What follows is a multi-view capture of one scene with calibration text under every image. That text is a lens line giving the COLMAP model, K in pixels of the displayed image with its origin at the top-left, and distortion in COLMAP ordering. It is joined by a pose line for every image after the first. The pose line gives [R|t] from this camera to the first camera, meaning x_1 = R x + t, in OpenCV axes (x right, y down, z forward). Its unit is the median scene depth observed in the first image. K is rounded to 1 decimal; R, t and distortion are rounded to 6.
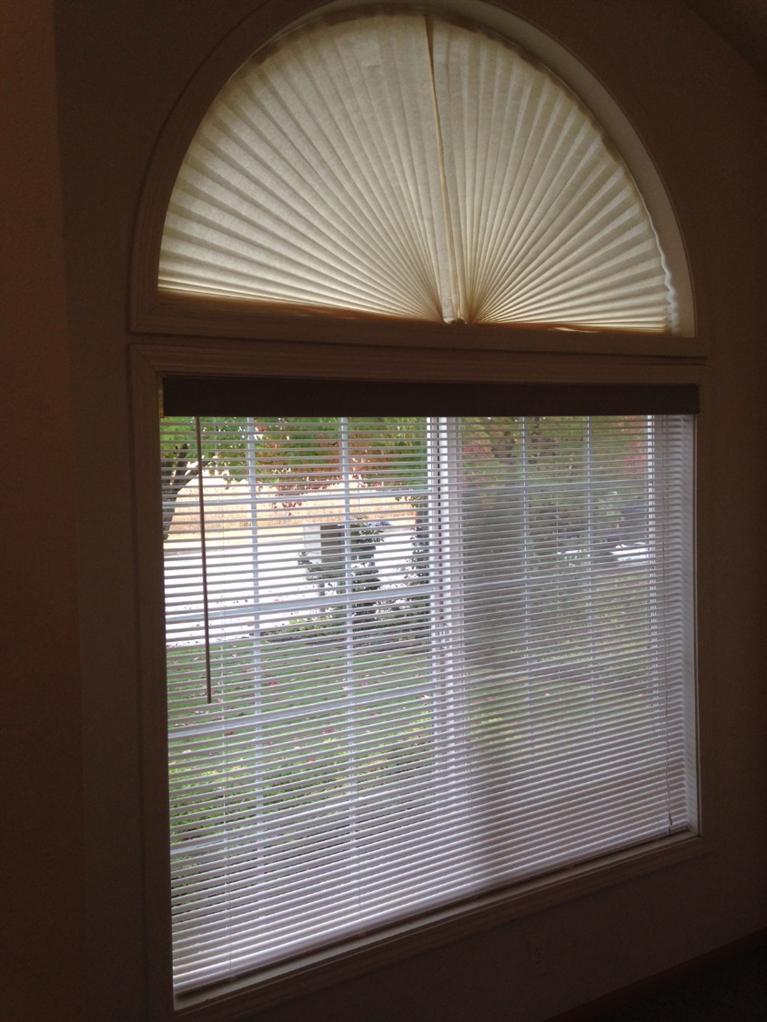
lens RADIAL K [[939.1, 0, 380.5], [0, 939.1, 493.8], [0, 0, 1]] dist [0.151435, -0.281726]
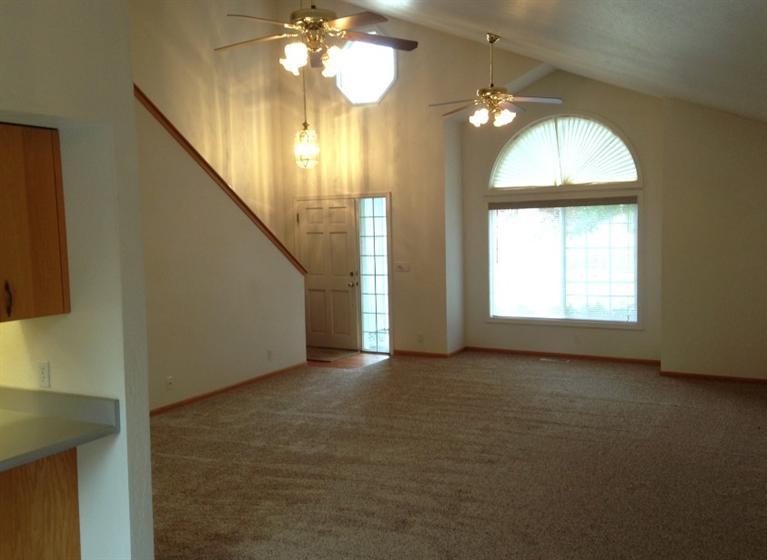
lens RADIAL K [[709.6, 0, 383.5], [0, 709.6, 280.0], [0, 0, 1]] dist [0.073216, 0.002064]
pose [[0.481544, 0.067800, -0.873796, 2.501842], [-0.034849, 0.997696, 0.058209, 0.085413], [0.875729, 0.002420, 0.482797, -1.242032]]
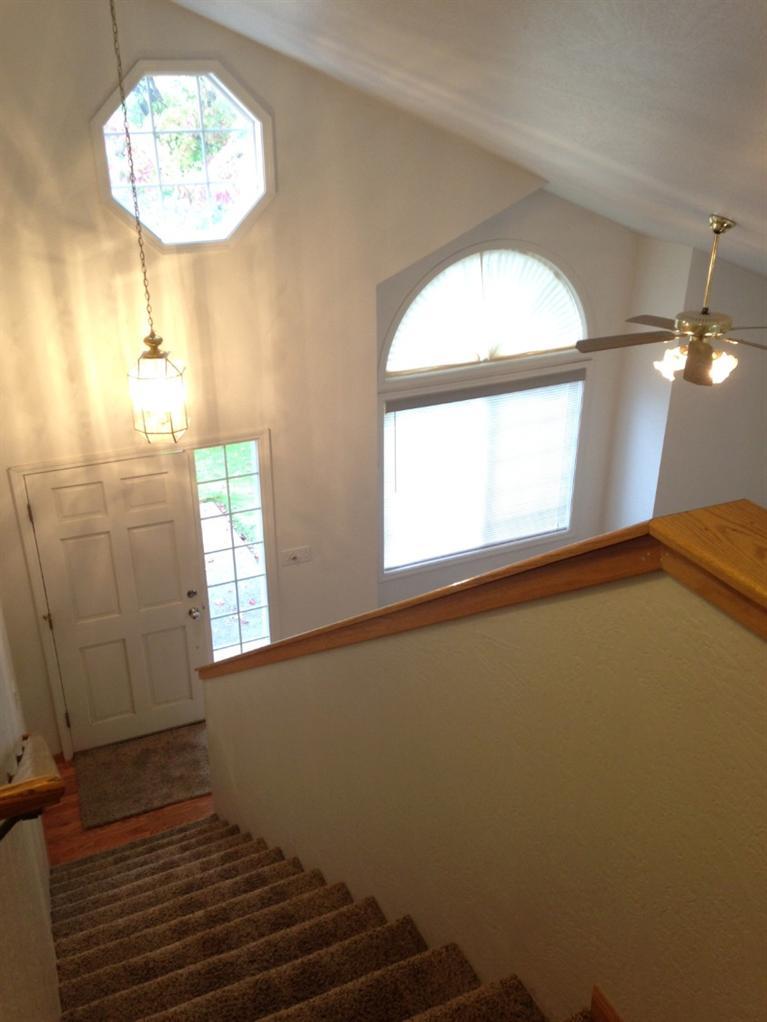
lens RADIAL K [[921.8, 0, 387.7], [0, 921.8, 522.0], [0, 0, 1]] dist [0.176148, -0.272341]
pose [[0.993723, 0.064956, -0.091082, 0.073001], [-0.023222, 0.916204, 0.400039, -0.802976], [0.109435, -0.395413, 0.911961, -1.634409]]
